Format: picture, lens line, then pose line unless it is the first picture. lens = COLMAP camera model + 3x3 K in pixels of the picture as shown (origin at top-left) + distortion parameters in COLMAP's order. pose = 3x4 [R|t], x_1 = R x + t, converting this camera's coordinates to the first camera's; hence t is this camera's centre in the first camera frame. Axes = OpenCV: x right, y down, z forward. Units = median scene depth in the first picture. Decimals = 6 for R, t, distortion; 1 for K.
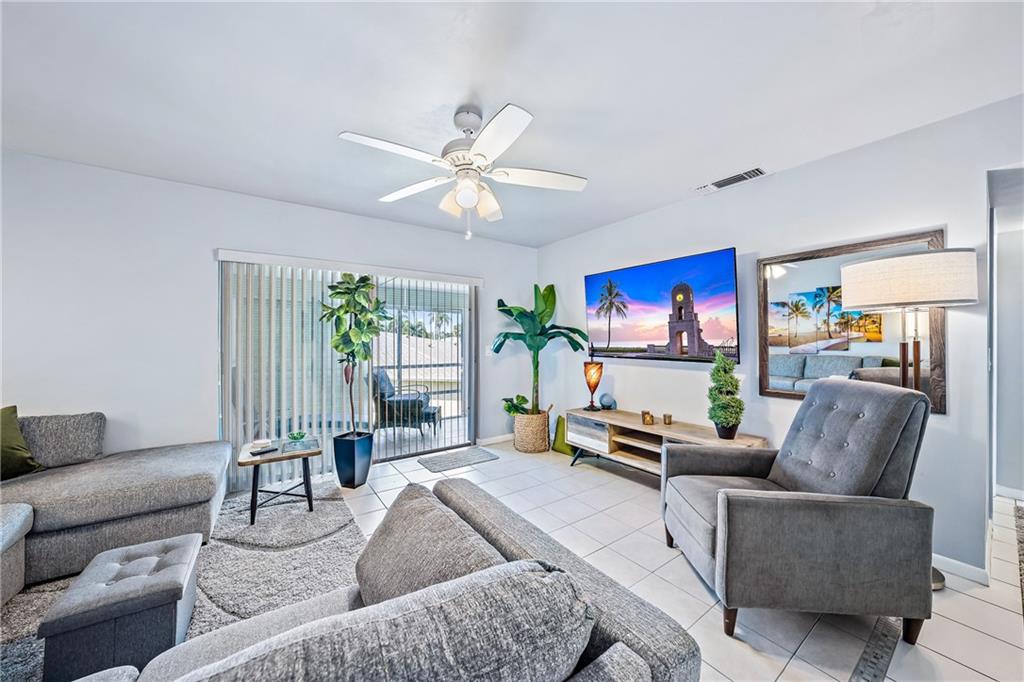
lens RADIAL K [[364.6, 0, 512.2], [0, 364.6, 342.2], [0, 0, 1]] dist [-0.003590, 0.002091]
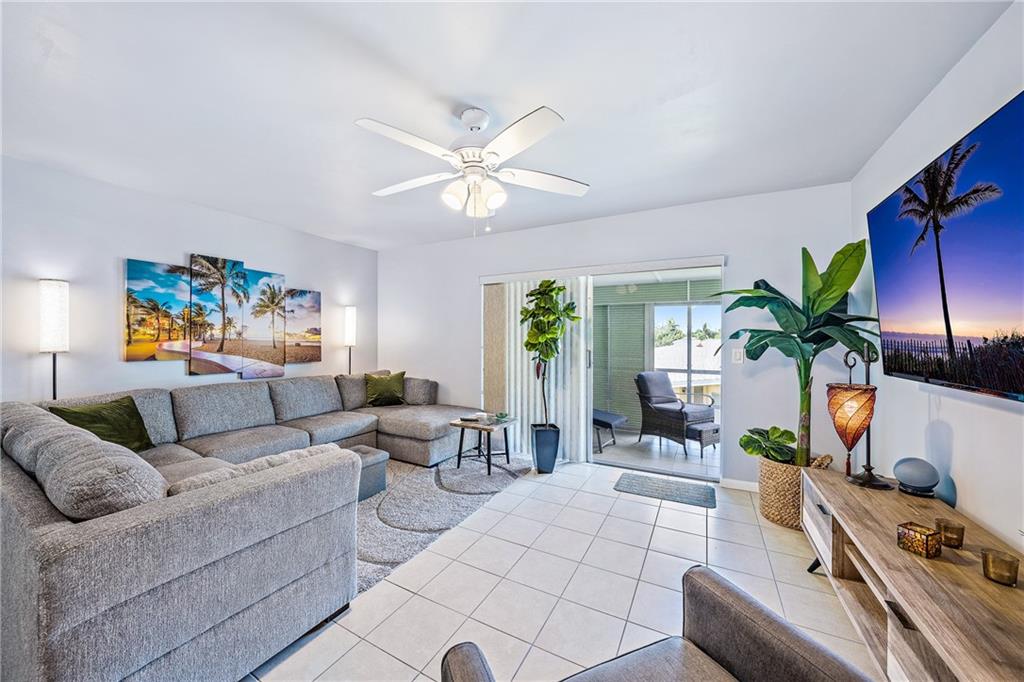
lens RADIAL K [[364.6, 0, 510.1], [0, 364.6, 341.8], [0, 0, 1]] dist [-0.003590, 0.002091]
pose [[0.459549, 0.007084, -0.888124, 0.447142], [-0.008300, 0.999959, 0.003681, -0.003724], [0.888113, 0.005680, 0.459589, 0.356584]]
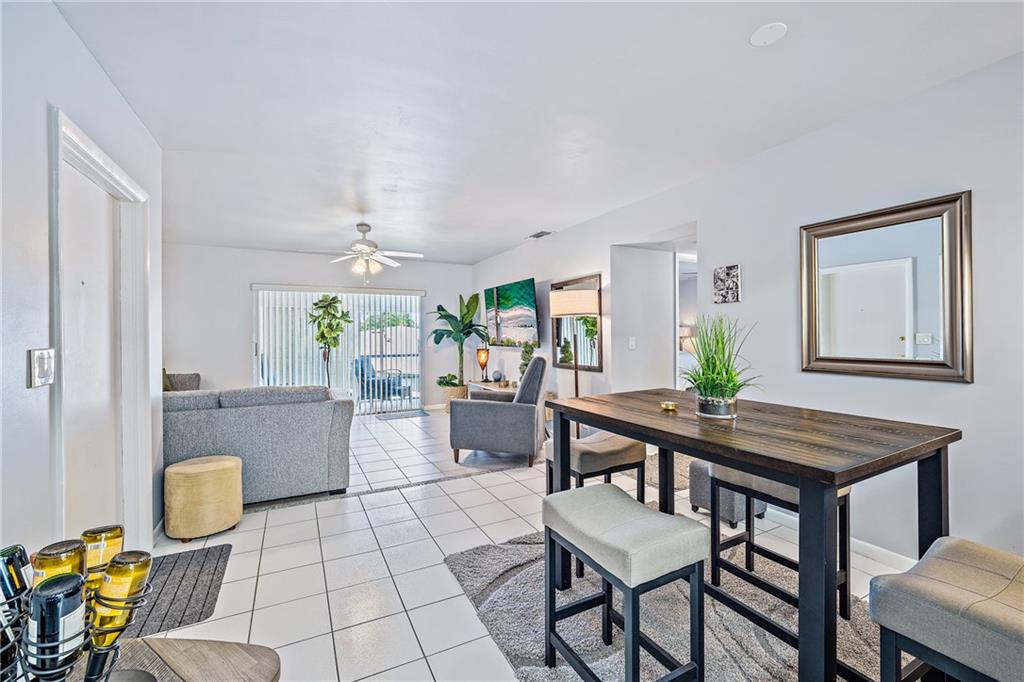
lens RADIAL K [[409.7, 0, 506.3], [0, 409.7, 337.0], [0, 0, 1]] dist [-0.000554, 0.000123]
pose [[0.991487, -0.008821, -0.129910, 0.531271], [0.008814, 0.999961, -0.000627, 0.007733], [0.129911, -0.000523, 0.991526, -0.642580]]
